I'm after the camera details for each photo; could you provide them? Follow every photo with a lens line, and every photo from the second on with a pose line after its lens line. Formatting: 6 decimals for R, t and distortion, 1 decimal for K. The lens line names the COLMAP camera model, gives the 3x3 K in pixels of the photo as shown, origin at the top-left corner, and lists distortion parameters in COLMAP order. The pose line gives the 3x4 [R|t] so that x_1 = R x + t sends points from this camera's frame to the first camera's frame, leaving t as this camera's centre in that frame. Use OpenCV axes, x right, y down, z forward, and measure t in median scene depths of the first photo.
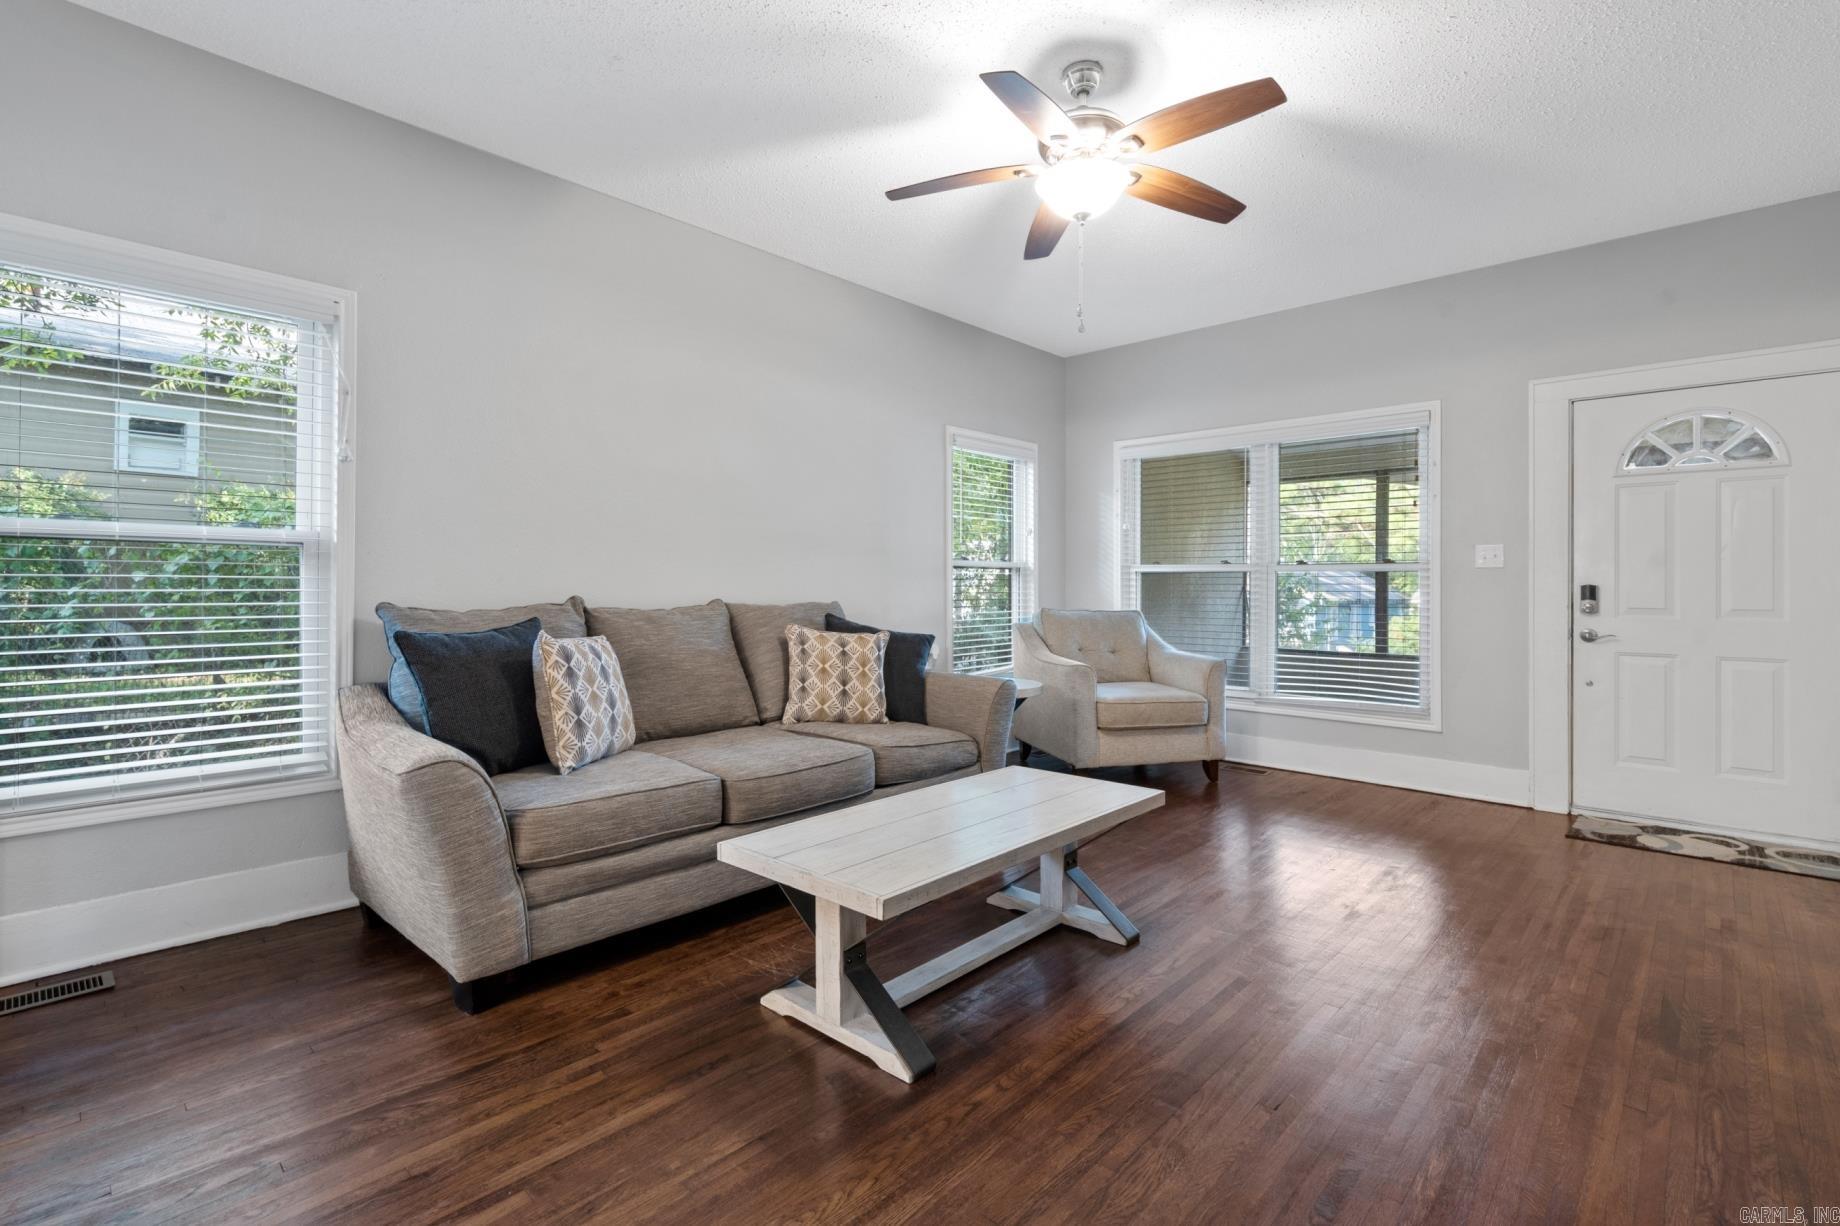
lens RADIAL K [[857.4, 0, 918.6], [0, 857.4, 585.9], [0, 0, 1]] dist [-0.000549, 0.000074]
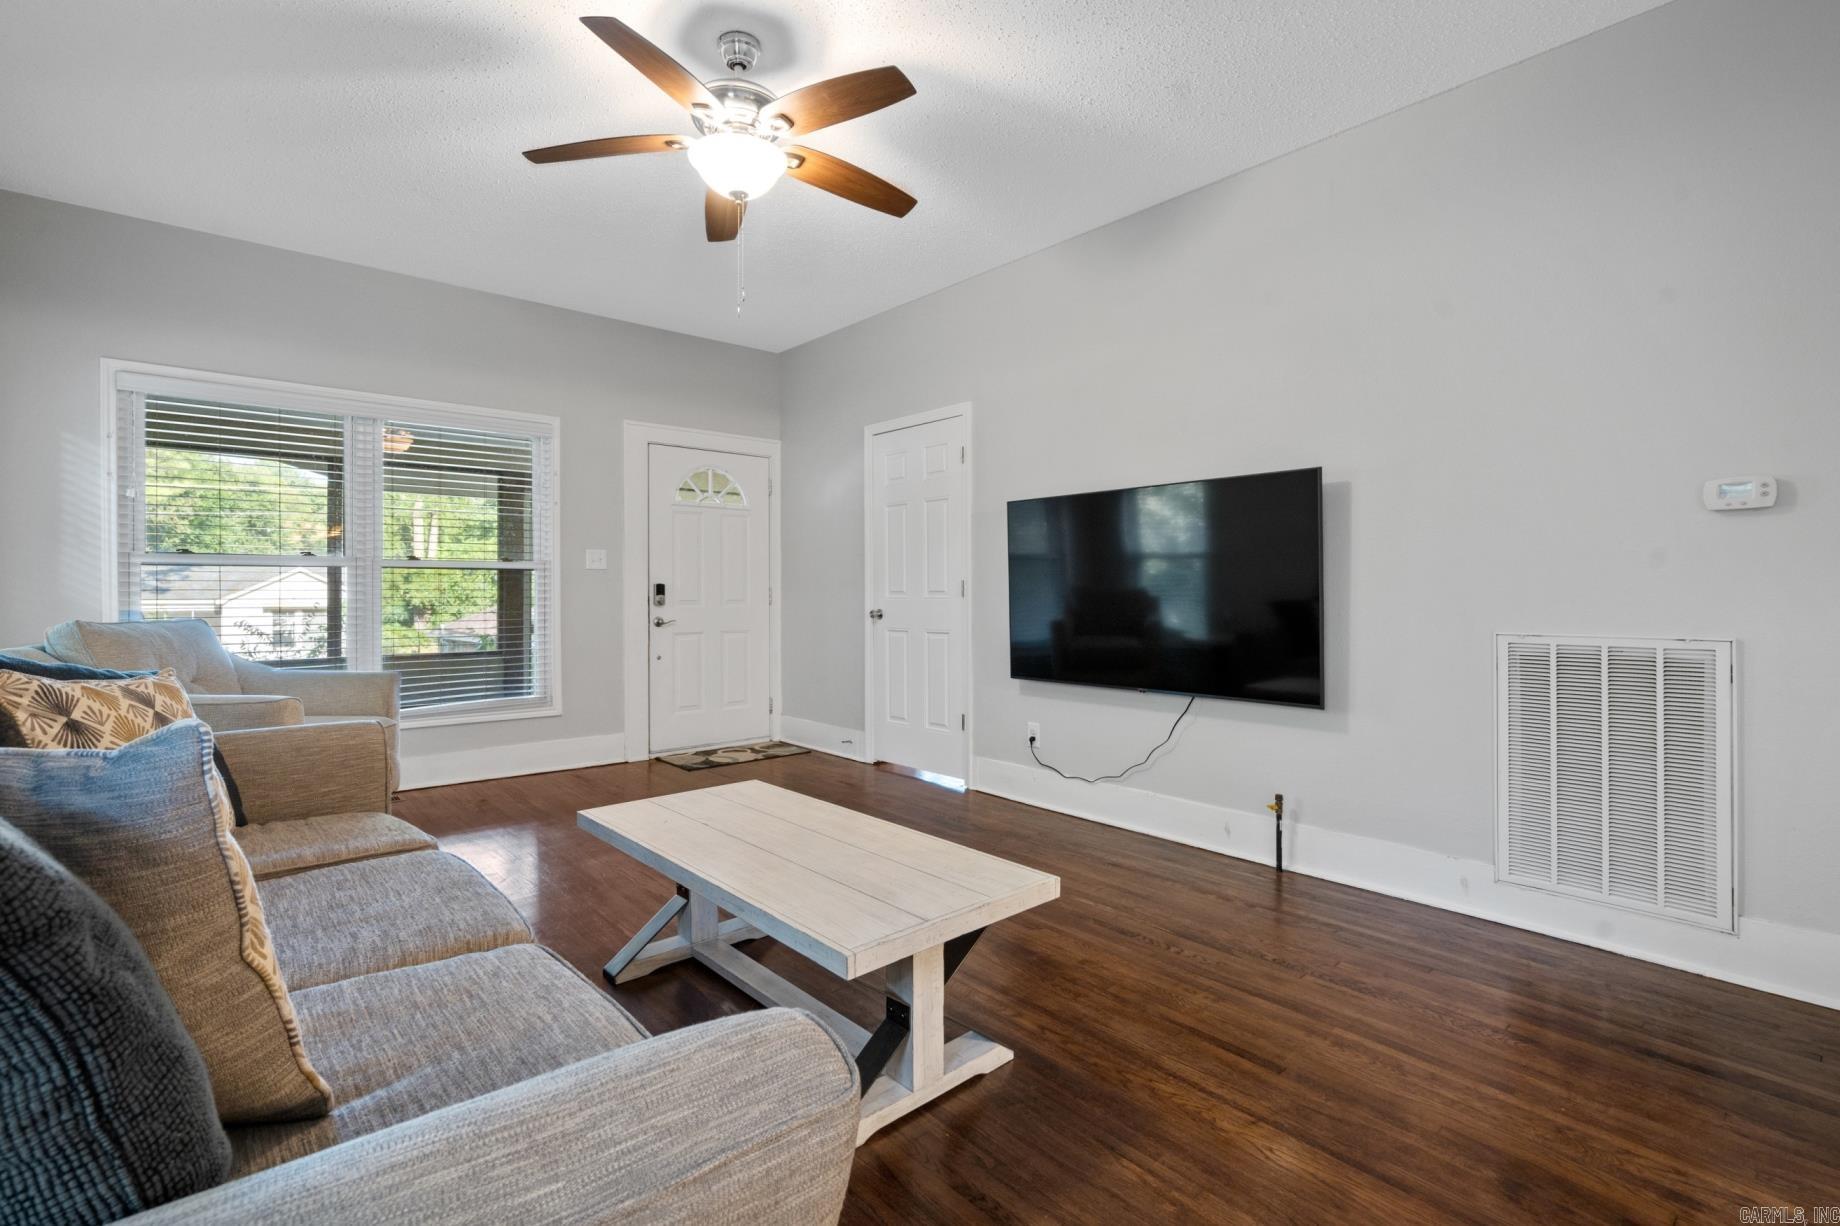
lens RADIAL K [[844.7, 0, 917.0], [0, 844.7, 600.8], [0, 0, 1]] dist [-0.000732, 0.000327]
pose [[0.091786, -0.018822, 0.995601, -0.506611], [-0.001233, 0.999818, 0.019016, -0.000209], [-0.995778, -0.002973, 0.091746, 0.497650]]
